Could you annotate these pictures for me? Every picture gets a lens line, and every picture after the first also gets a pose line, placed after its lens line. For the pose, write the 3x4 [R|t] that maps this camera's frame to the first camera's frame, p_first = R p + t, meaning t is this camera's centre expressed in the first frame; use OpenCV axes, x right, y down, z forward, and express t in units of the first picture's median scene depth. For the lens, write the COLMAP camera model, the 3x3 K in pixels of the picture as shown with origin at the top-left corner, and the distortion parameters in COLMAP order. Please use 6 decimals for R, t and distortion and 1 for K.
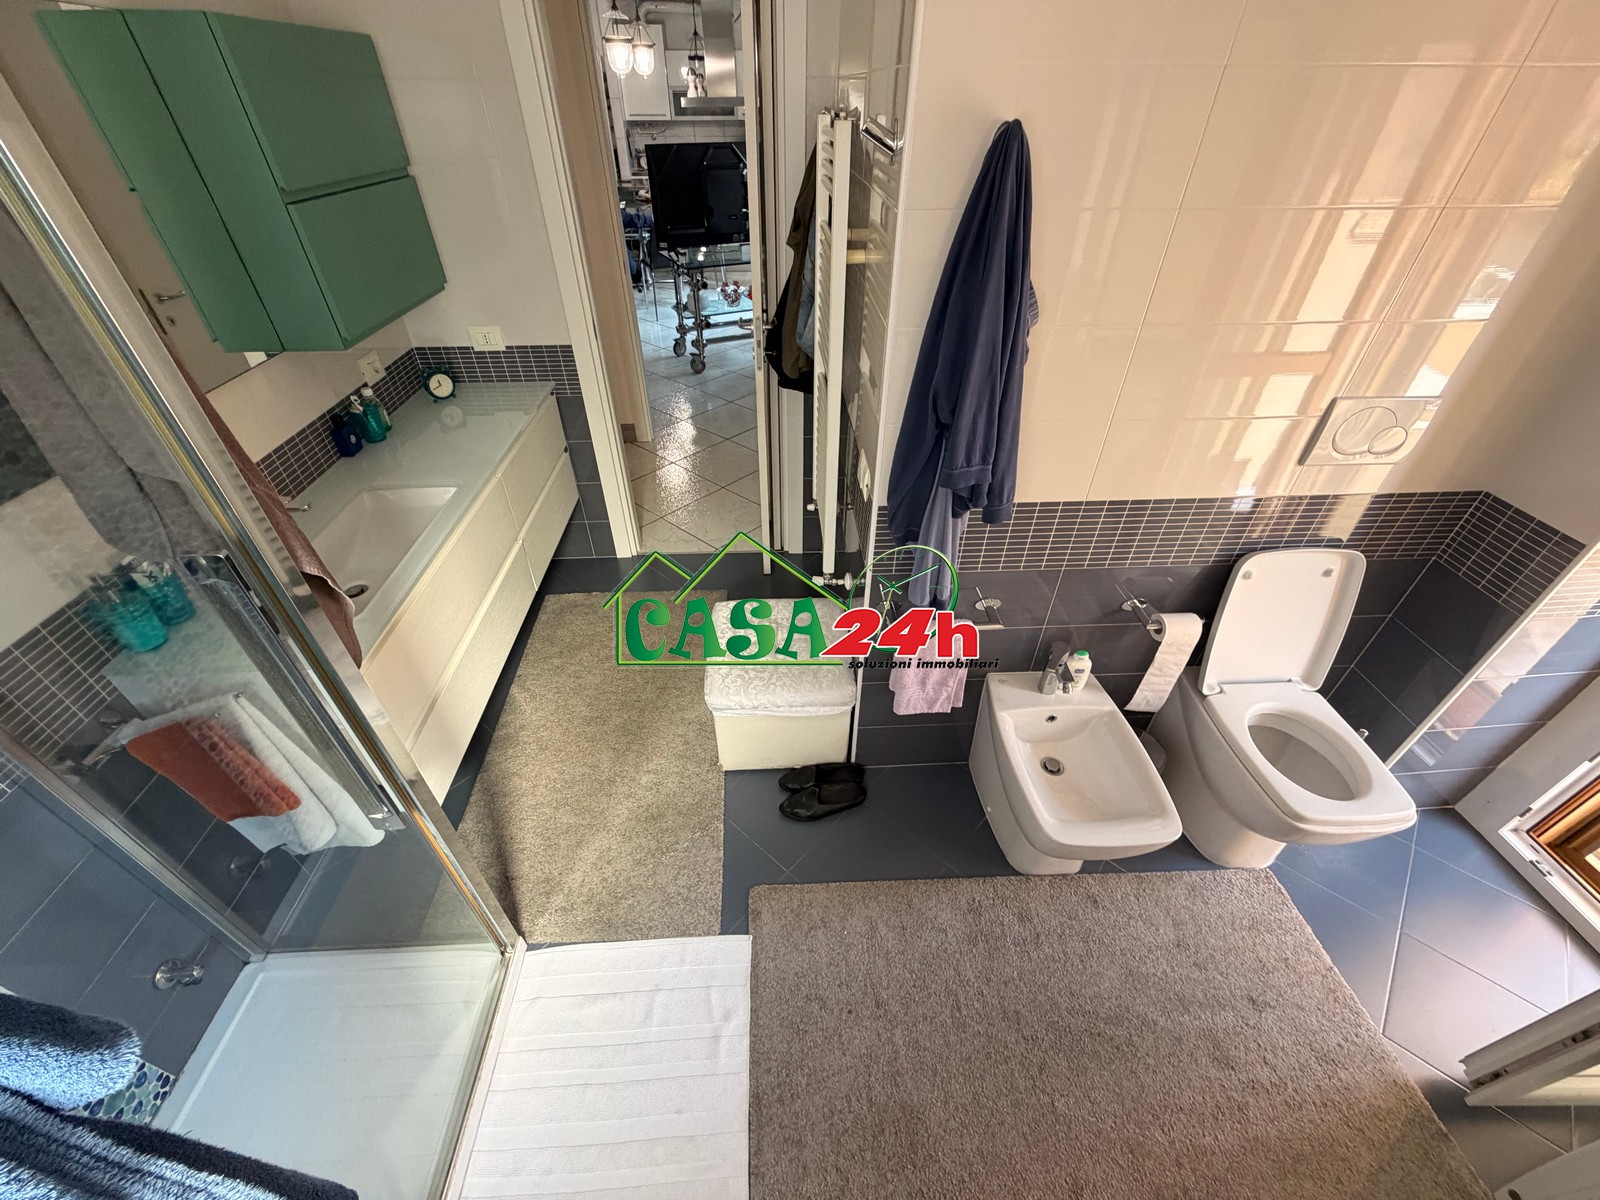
lens RADIAL K [[635.2, 0, 798.4], [0, 635.2, 600.3], [0, 0, 1]] dist [0.000623, 0.000066]
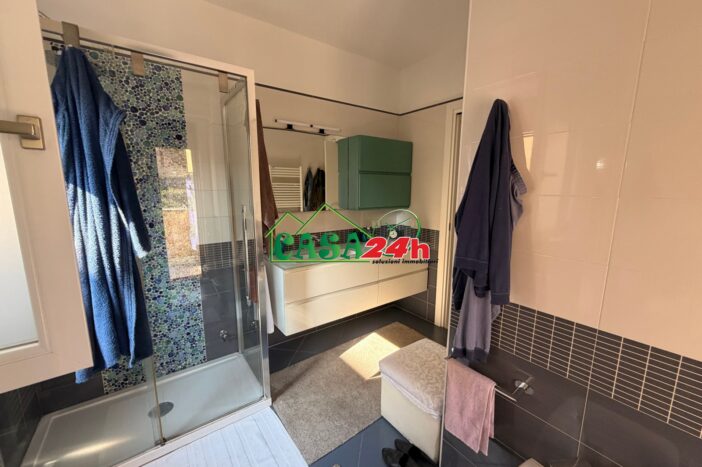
lens RADIAL K [[279.3, 0, 350.5], [0, 279.3, 231.7], [0, 0, 1]] dist [-0.000181, -0.000033]
pose [[0.558439, 0.139863, -0.817670, 0.458278], [-0.521611, 0.825645, -0.215014, 0.043617], [0.645033, 0.546578, 0.534027, 0.197269]]
